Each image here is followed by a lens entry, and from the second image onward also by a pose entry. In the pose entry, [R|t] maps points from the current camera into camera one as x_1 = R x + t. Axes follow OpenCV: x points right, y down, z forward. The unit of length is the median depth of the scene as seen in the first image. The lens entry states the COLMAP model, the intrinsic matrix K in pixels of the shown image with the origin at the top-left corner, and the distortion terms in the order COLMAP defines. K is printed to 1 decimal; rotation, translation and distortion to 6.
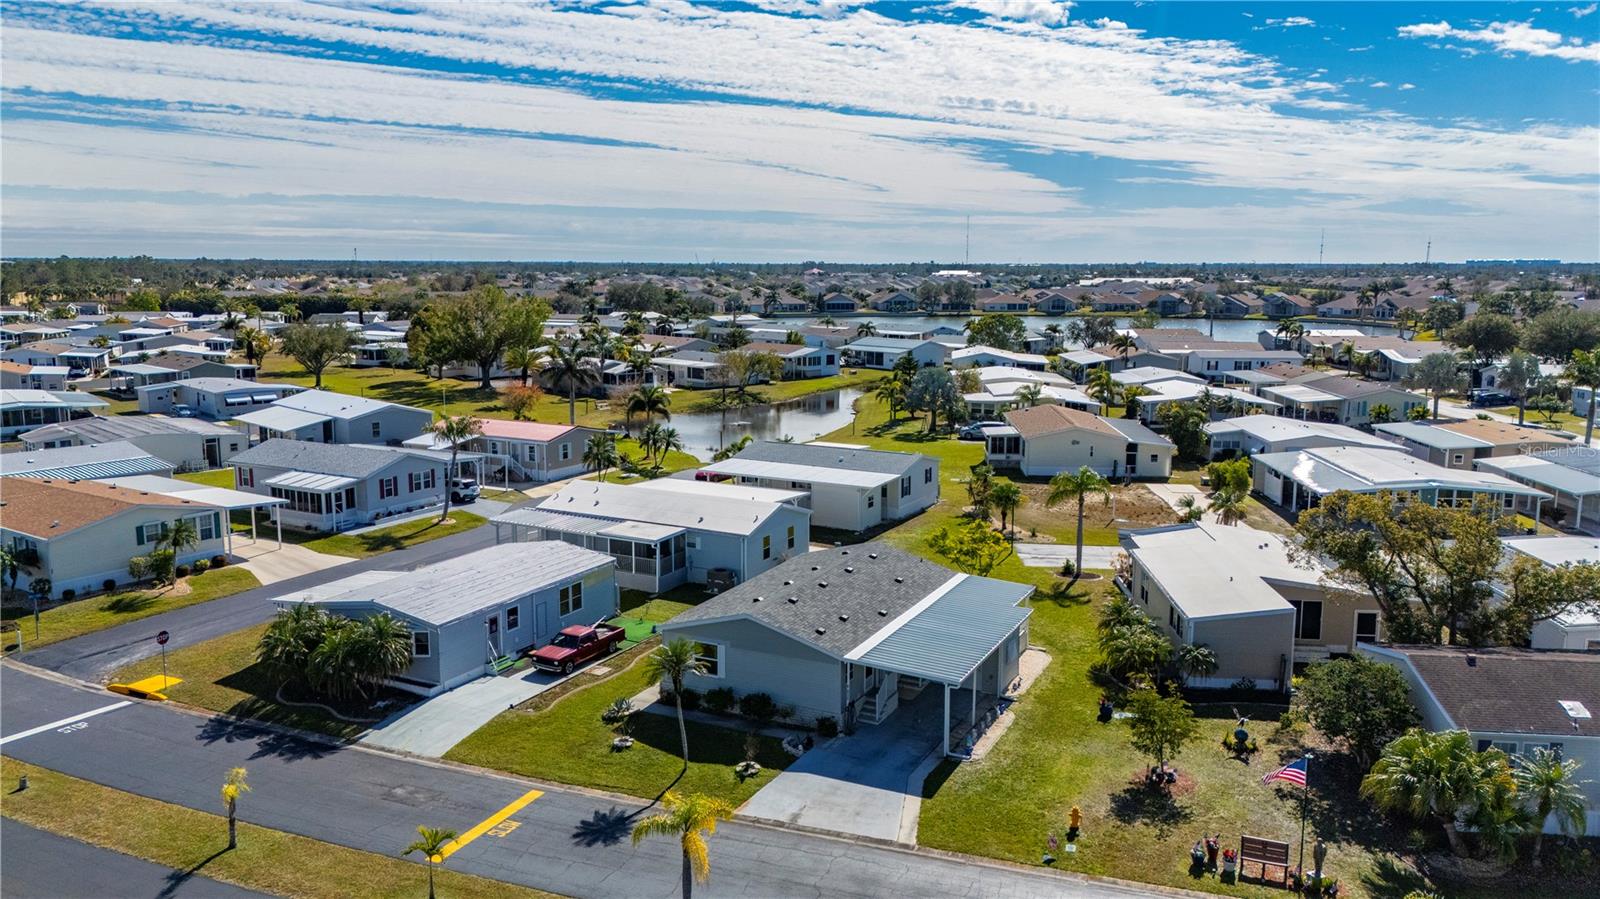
lens RADIAL K [[1199.8, 0, 800.9], [0, 1199.8, 412.6], [0, 0, 1]] dist [0.071557, -0.078639]
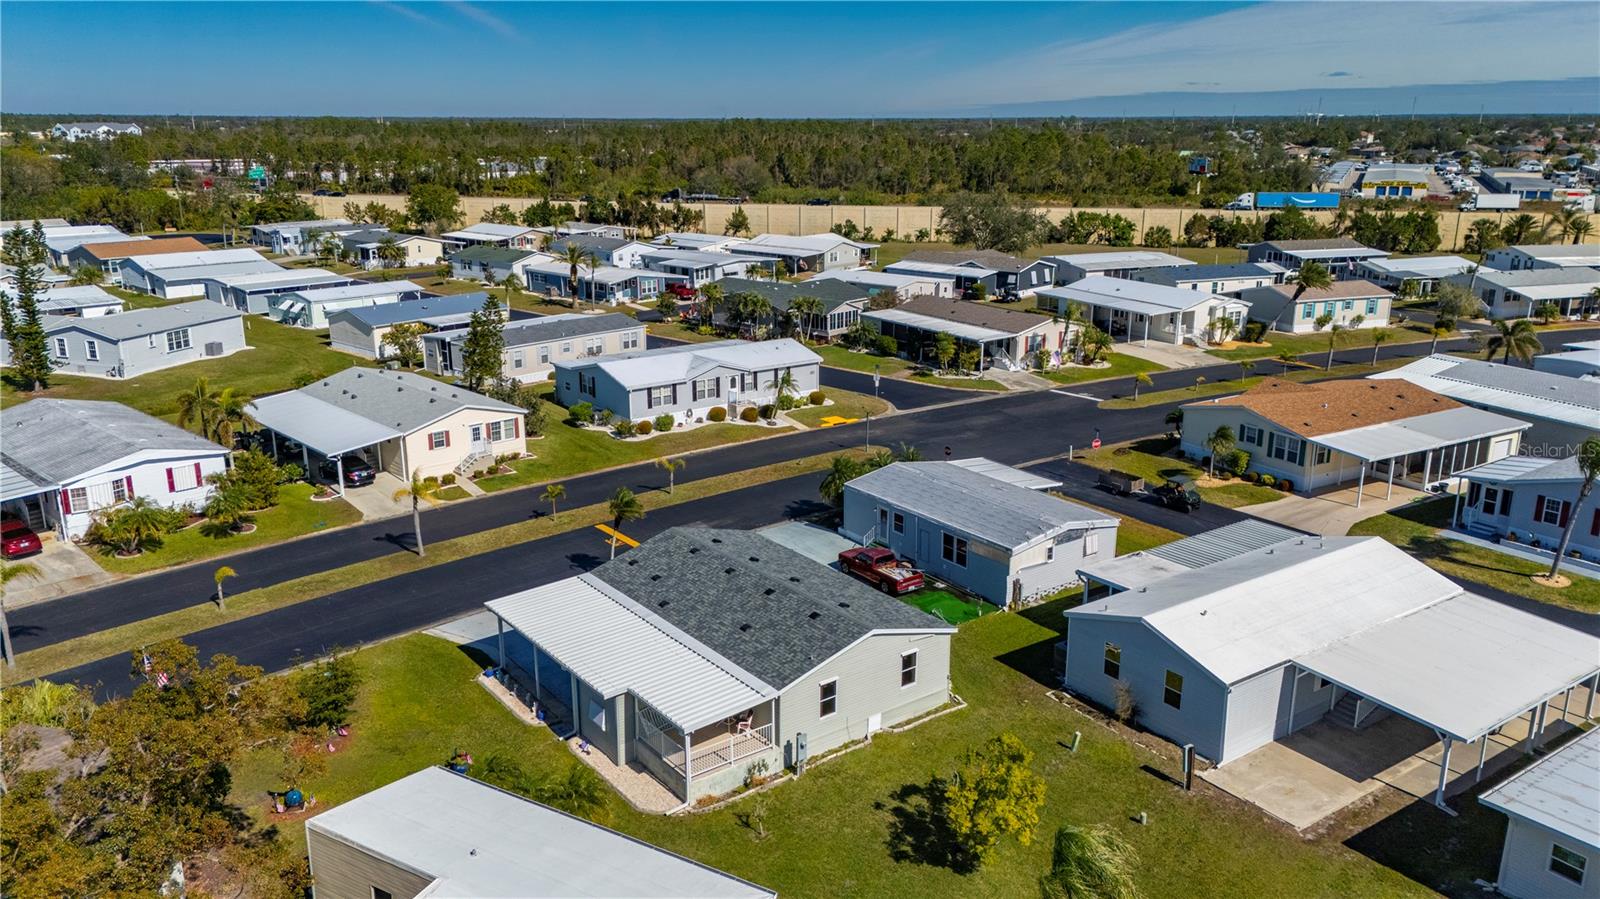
lens RADIAL K [[1178.1, 0, 805.5], [0, 1178.1, 447.6], [0, 0, 1]] dist [0.097802, -0.106837]
pose [[-0.448569, 0.234748, -0.862369, 0.397136], [-0.113164, 0.942206, 0.315344, -0.126054], [0.886555, 0.239043, -0.396079, 0.713038]]
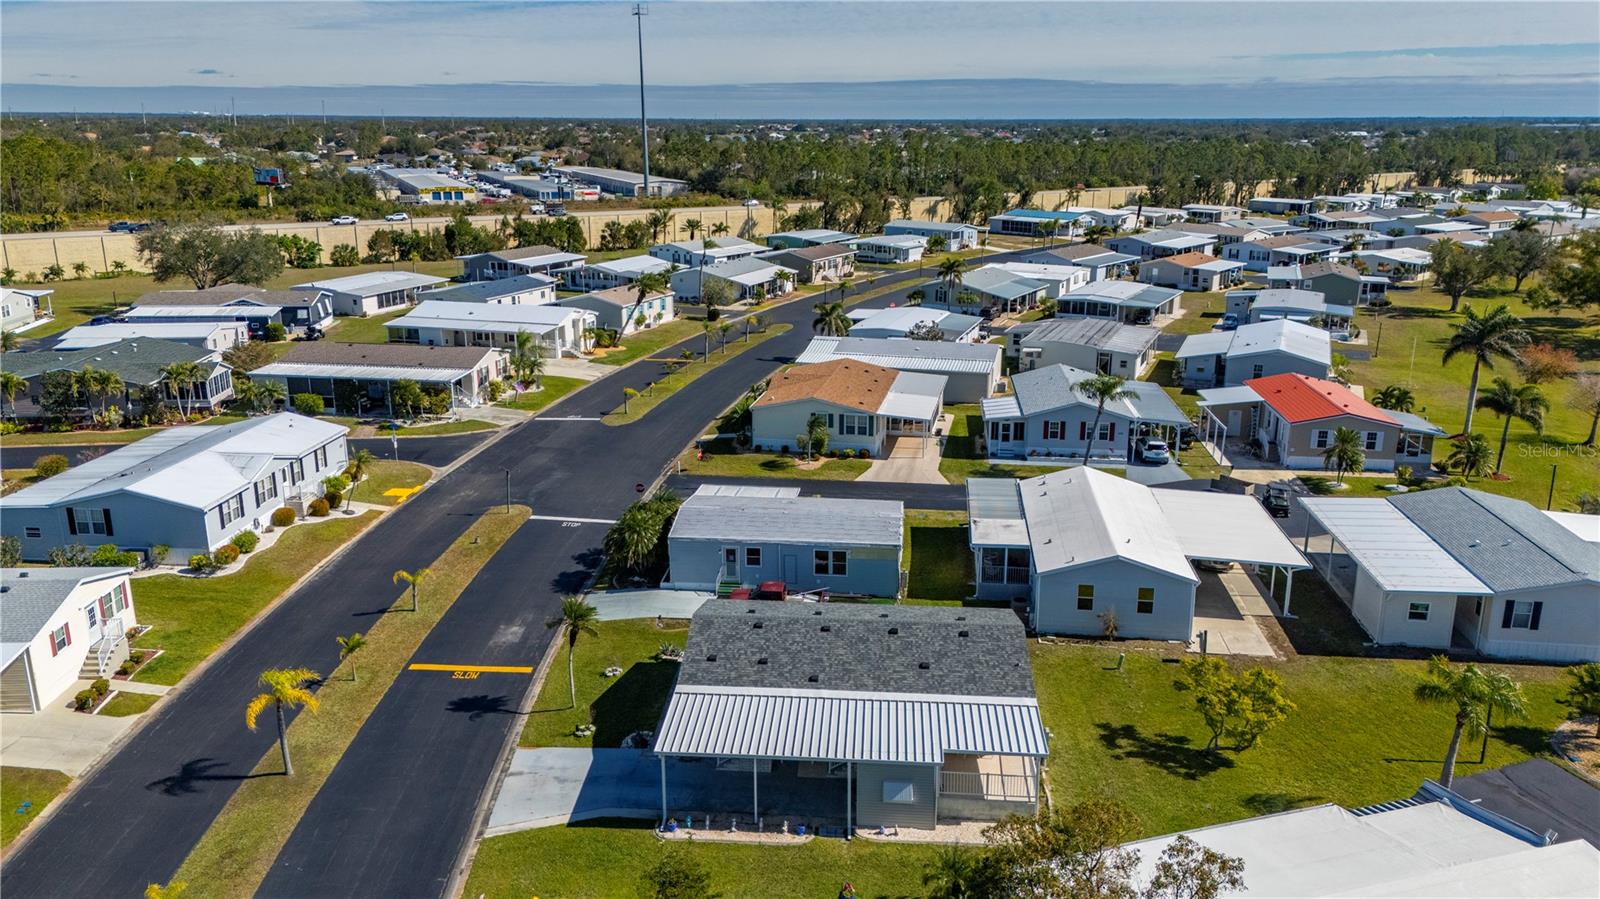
lens RADIAL K [[1178.1, 0, 805.5], [0, 1178.1, 447.6], [0, 0, 1]] dist [0.097802, -0.106837]
pose [[0.369397, 0.244931, -0.896412, 0.423033], [-0.115672, 0.969256, 0.217169, -0.101684], [0.922044, 0.023468, 0.386372, 0.318781]]
